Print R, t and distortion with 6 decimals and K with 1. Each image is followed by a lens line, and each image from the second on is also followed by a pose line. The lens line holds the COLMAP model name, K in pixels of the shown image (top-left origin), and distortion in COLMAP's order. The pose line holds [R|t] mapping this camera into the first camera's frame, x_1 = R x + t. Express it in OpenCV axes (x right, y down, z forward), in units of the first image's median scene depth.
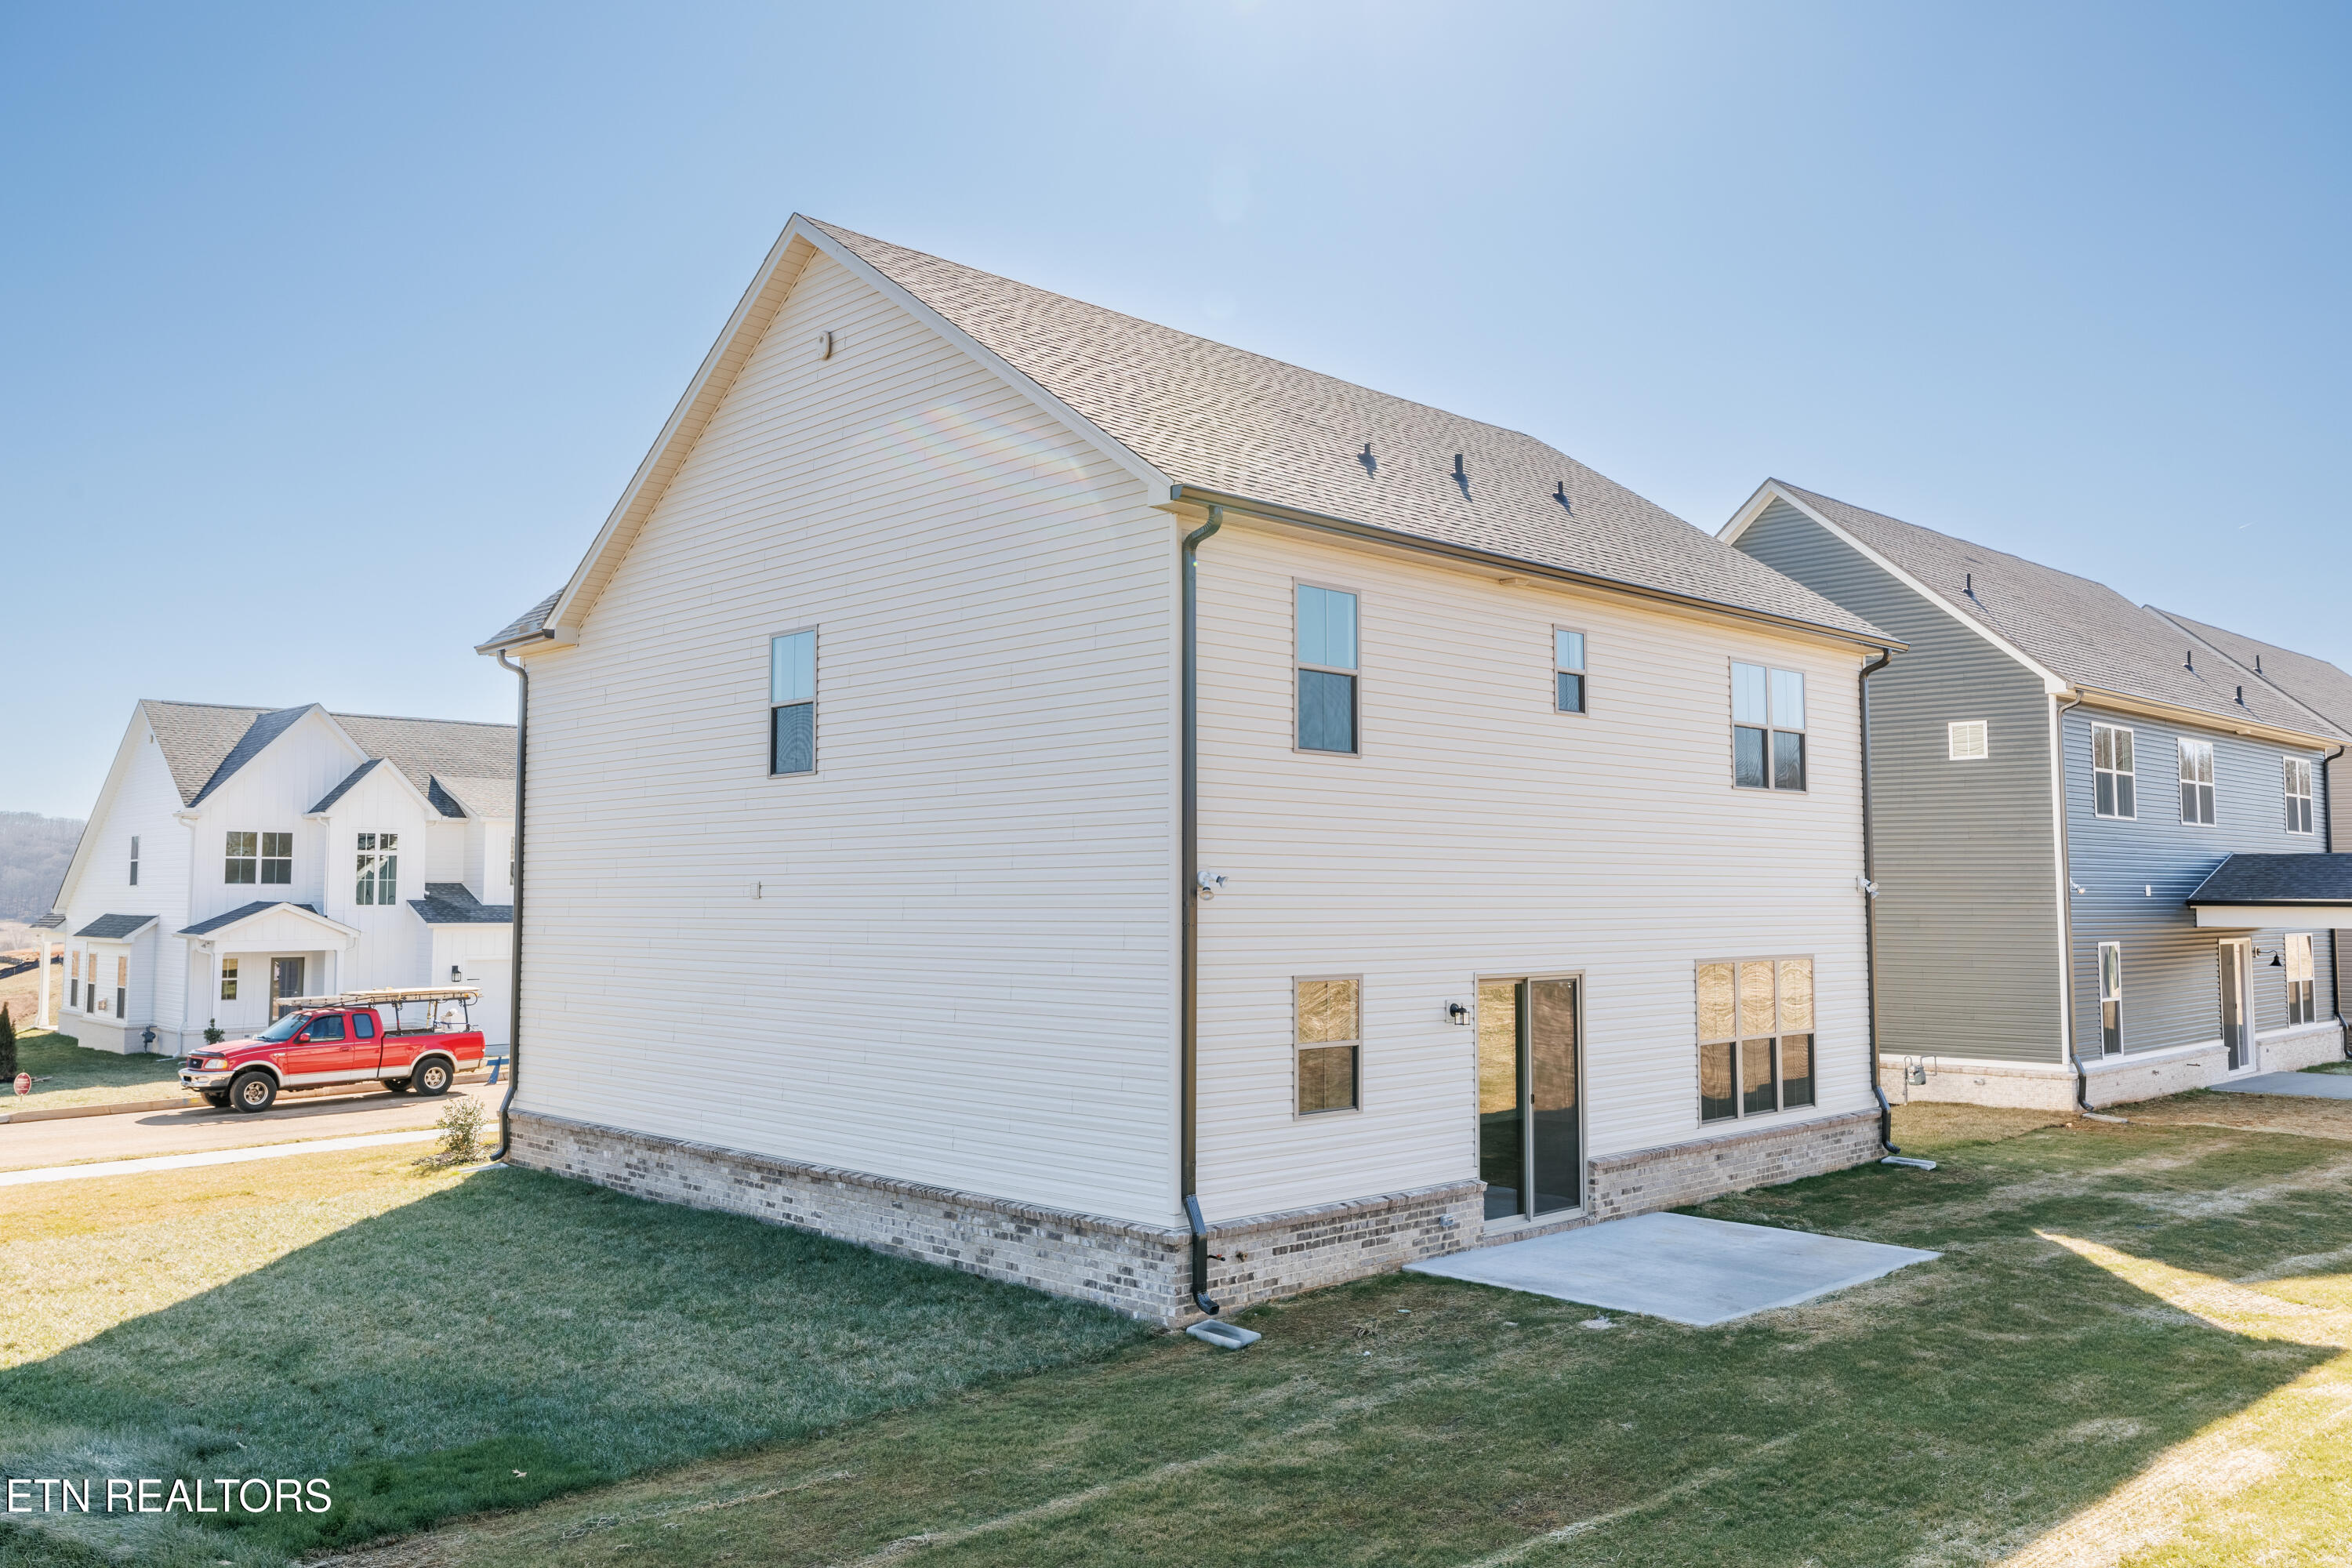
lens RADIAL K [[1826.1, 0, 1173.6], [0, 1826.1, 705.8], [0, 0, 1]] dist [0.008830, -0.000810]
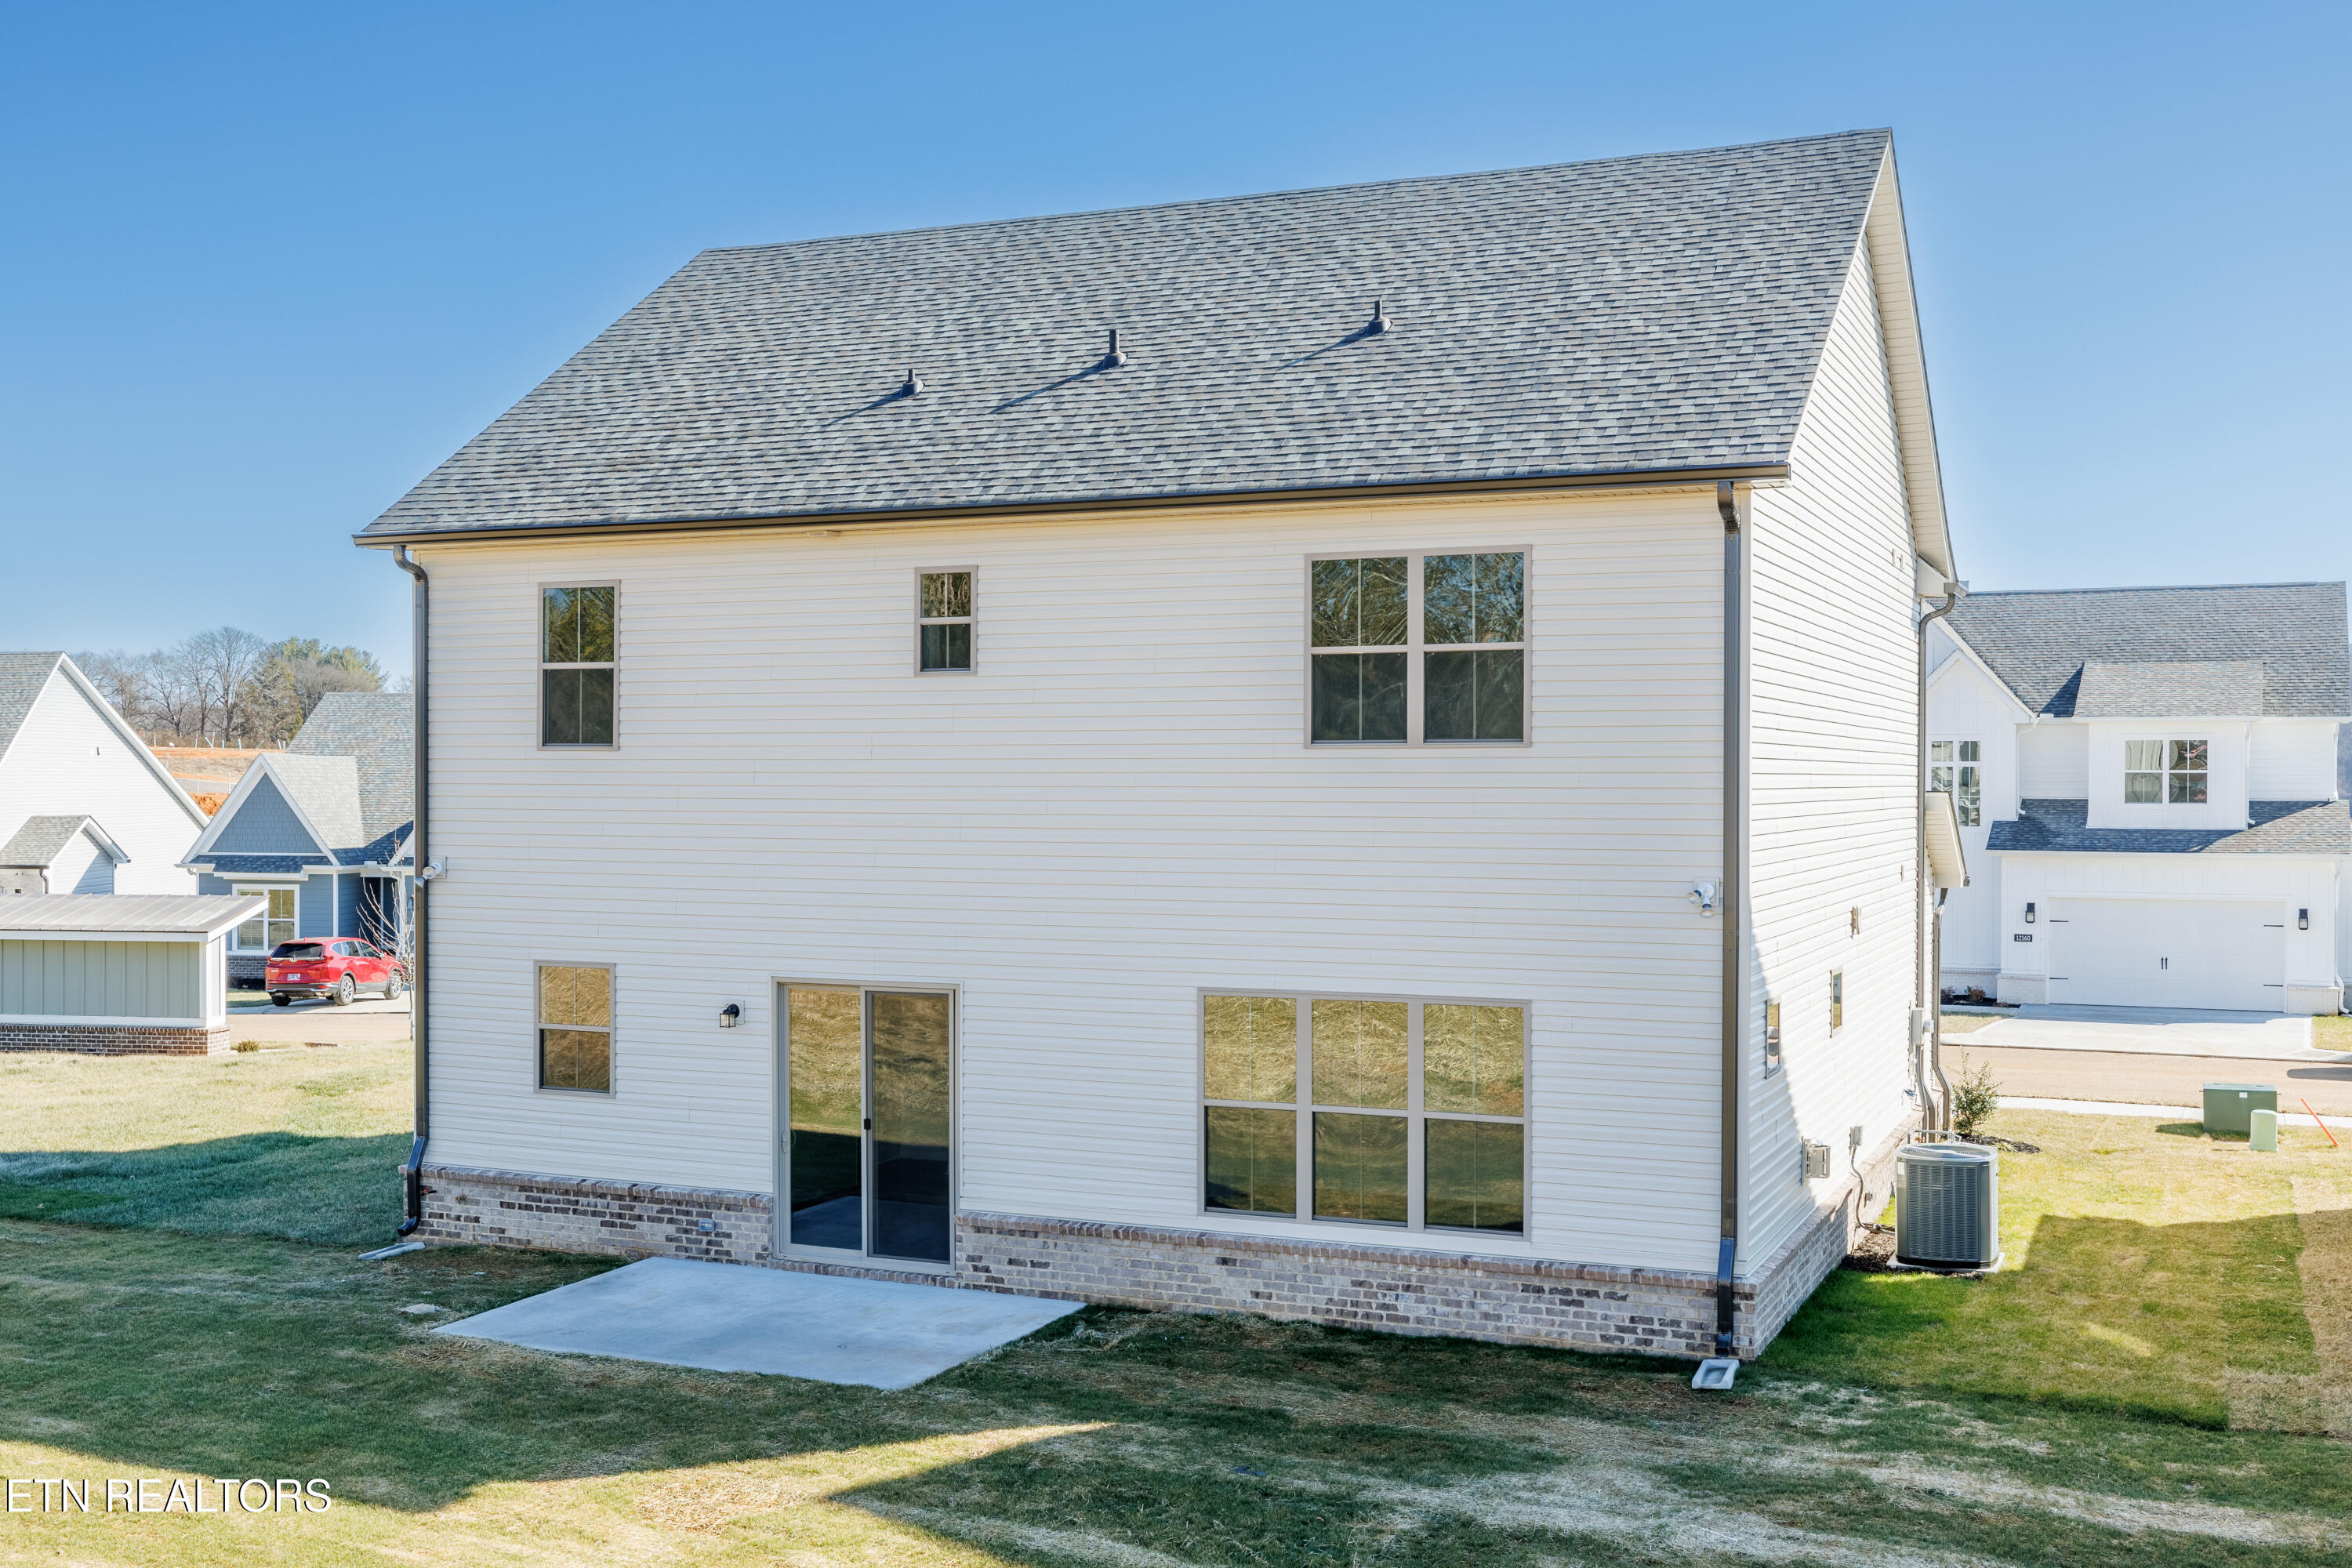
lens RADIAL K [[2407.4, 0, 1176.3], [0, 2407.4, 786.3], [0, 0, 1]] dist [0.012467, 0.000000]
pose [[0.379922, 0.006796, -0.924993, 1.400296], [0.094021, 0.994510, 0.045924, 0.016808], [0.920228, -0.104417, 0.377198, 0.766695]]
